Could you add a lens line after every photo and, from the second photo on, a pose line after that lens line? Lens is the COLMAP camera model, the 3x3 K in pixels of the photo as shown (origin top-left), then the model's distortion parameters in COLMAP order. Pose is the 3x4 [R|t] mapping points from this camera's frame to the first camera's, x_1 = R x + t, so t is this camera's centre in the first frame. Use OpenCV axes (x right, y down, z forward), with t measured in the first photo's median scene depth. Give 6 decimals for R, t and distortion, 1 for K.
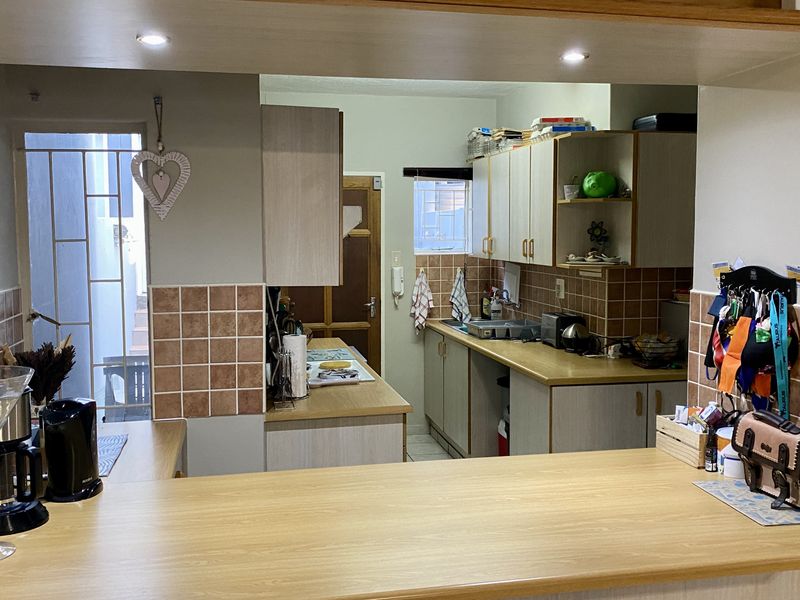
lens RADIAL K [[797.4, 0, 400.0], [0, 797.4, 300.0], [0, 0, 1]] dist [0.166823, -0.444577]
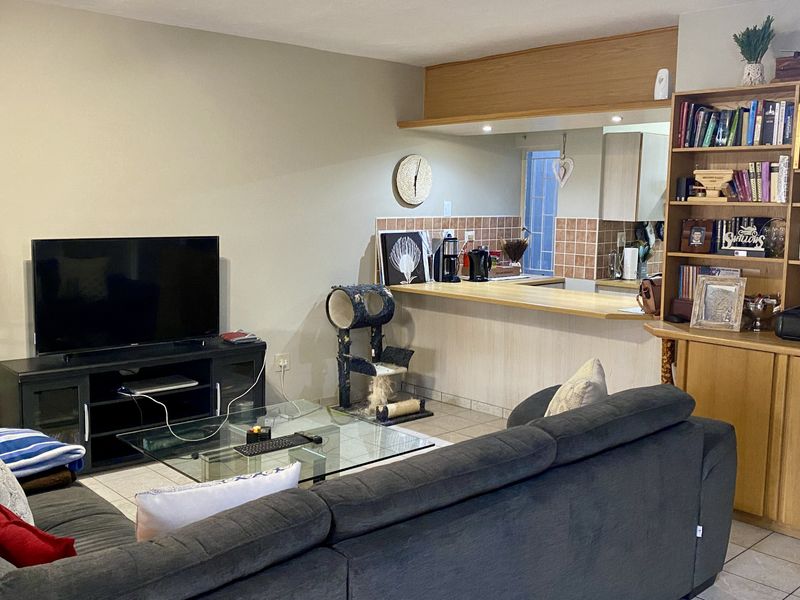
lens RADIAL K [[797.4, 0, 400.0], [0, 797.4, 300.0], [0, 0, 1]] dist [0.166823, -0.444577]
pose [[0.504527, 0.118149, -0.855274, 1.406826], [-0.088762, 0.992442, 0.084736, 0.060288], [0.858821, 0.033165, 0.511201, -0.525355]]
